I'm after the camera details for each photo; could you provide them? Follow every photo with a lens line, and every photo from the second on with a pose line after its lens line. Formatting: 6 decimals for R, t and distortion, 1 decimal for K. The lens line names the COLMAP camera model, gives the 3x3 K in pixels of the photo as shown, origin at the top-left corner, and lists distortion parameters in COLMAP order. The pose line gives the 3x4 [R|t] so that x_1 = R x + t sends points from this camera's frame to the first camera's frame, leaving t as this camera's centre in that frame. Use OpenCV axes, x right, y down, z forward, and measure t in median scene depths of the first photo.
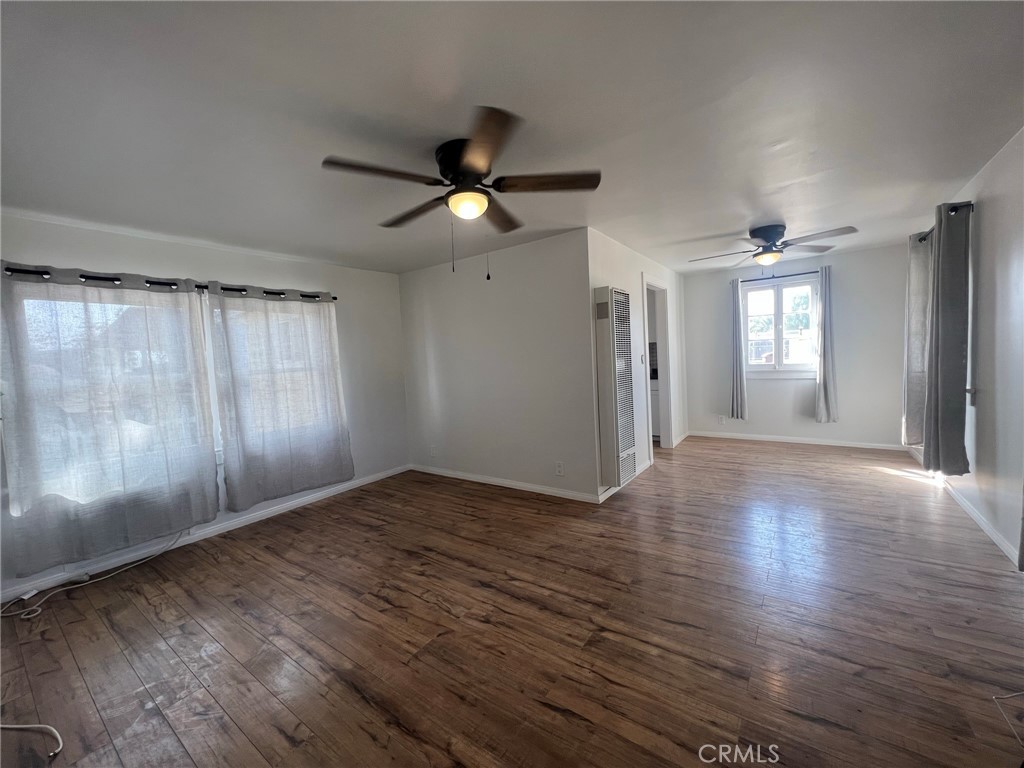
lens RADIAL K [[408.1, 0, 511.5], [0, 408.1, 382.8], [0, 0, 1]] dist [0.000549, 0.000534]
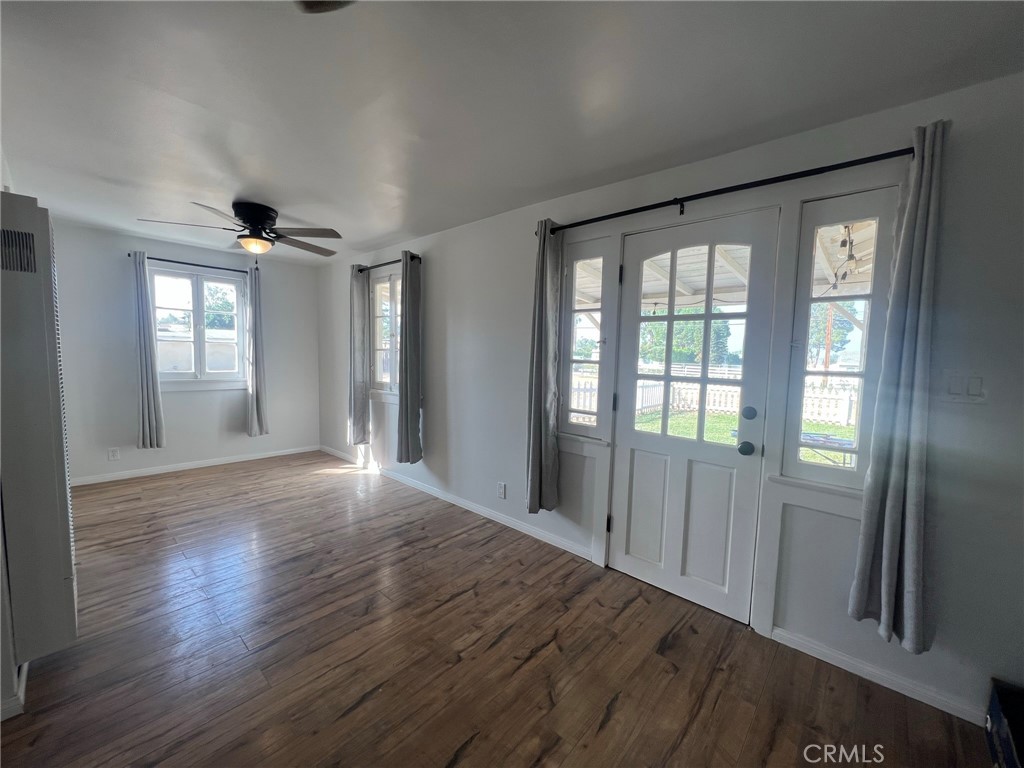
lens RADIAL K [[408.1, 0, 512.7], [0, 408.1, 383.7], [0, 0, 1]] dist [0.000549, 0.000534]
pose [[0.102934, -0.024650, 0.994383, -0.110638], [0.026379, 0.999409, 0.022044, -0.028975], [-0.994338, 0.023961, 0.103523, 0.346744]]
